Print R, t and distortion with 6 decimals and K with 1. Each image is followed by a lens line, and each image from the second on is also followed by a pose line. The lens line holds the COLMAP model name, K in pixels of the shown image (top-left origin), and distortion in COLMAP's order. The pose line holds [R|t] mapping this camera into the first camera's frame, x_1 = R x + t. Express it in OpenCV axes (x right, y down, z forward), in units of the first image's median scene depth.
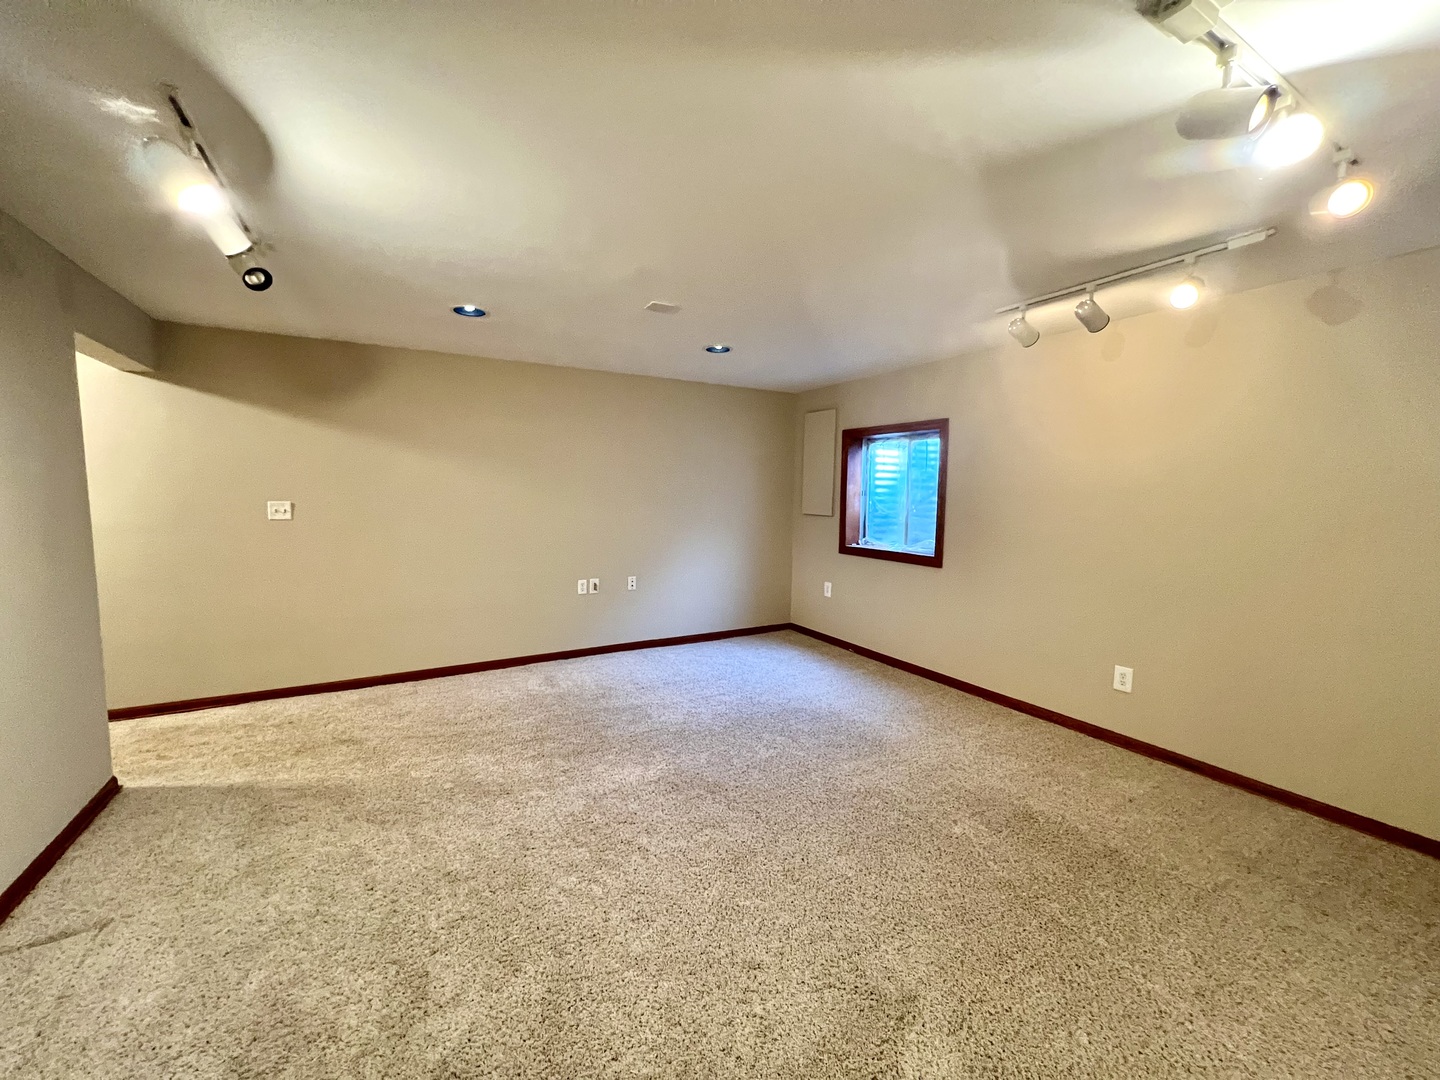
lens RADIAL K [[573.0, 0, 719.8], [0, 573.0, 543.1], [0, 0, 1]] dist [-0.001100, 0.000351]
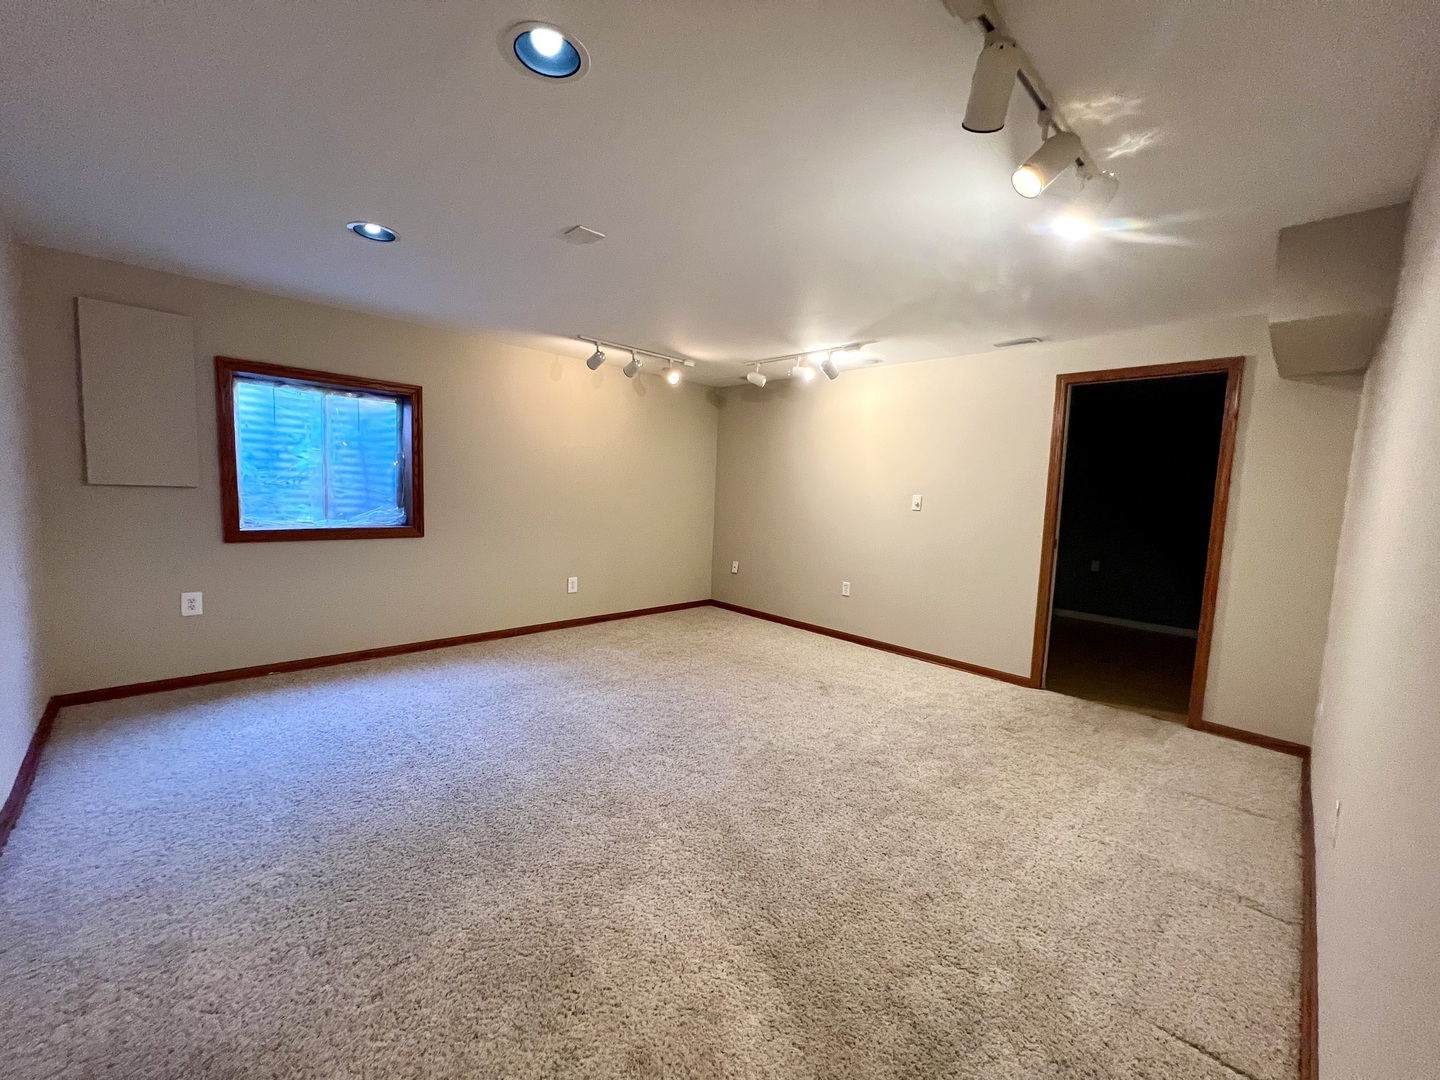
lens RADIAL K [[573.0, 0, 719.8], [0, 573.0, 543.1], [0, 0, 1]] dist [-0.001100, 0.000351]
pose [[-0.256654, -0.124045, 0.958510, -0.612558], [0.034681, 0.989909, 0.137395, -0.057332], [-0.965881, 0.068505, -0.249762, 0.645158]]
